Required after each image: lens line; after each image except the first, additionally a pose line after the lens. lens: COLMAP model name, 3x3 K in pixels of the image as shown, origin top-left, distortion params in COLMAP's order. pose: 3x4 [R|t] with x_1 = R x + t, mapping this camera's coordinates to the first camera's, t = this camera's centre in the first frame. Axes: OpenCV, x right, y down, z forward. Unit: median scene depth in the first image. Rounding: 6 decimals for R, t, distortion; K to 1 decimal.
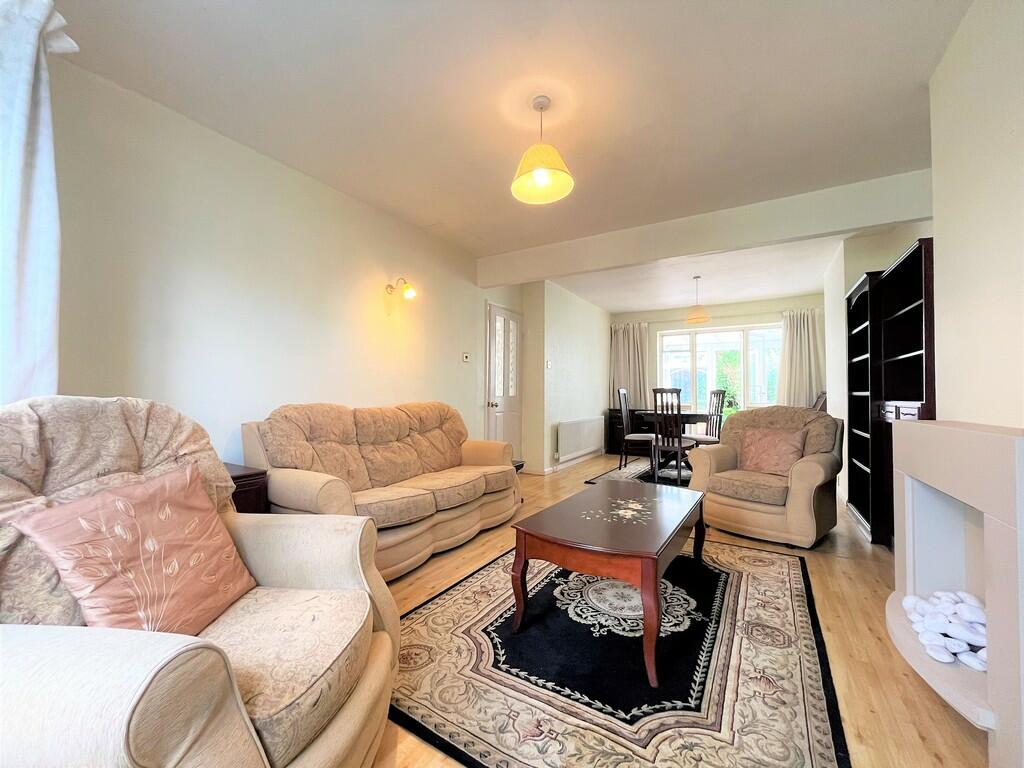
lens RADIAL K [[412.6, 0, 510.7], [0, 412.6, 384.5], [0, 0, 1]] dist [-0.001537, 0.000045]
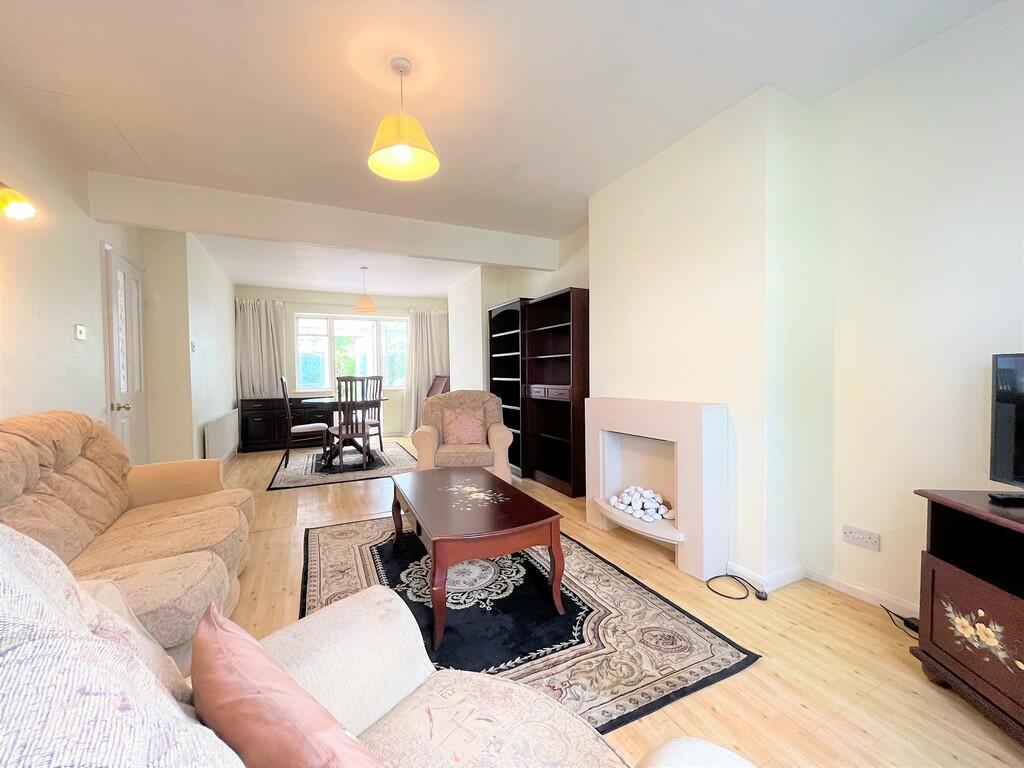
lens RADIAL K [[412.6, 0, 510.0], [0, 412.6, 384.3], [0, 0, 1]] dist [-0.001537, 0.000045]
pose [[0.547735, -0.036798, 0.835842, -0.570663], [-0.002721, 0.998949, 0.045762, -0.041477], [-0.836648, -0.027340, 0.547059, 0.306654]]
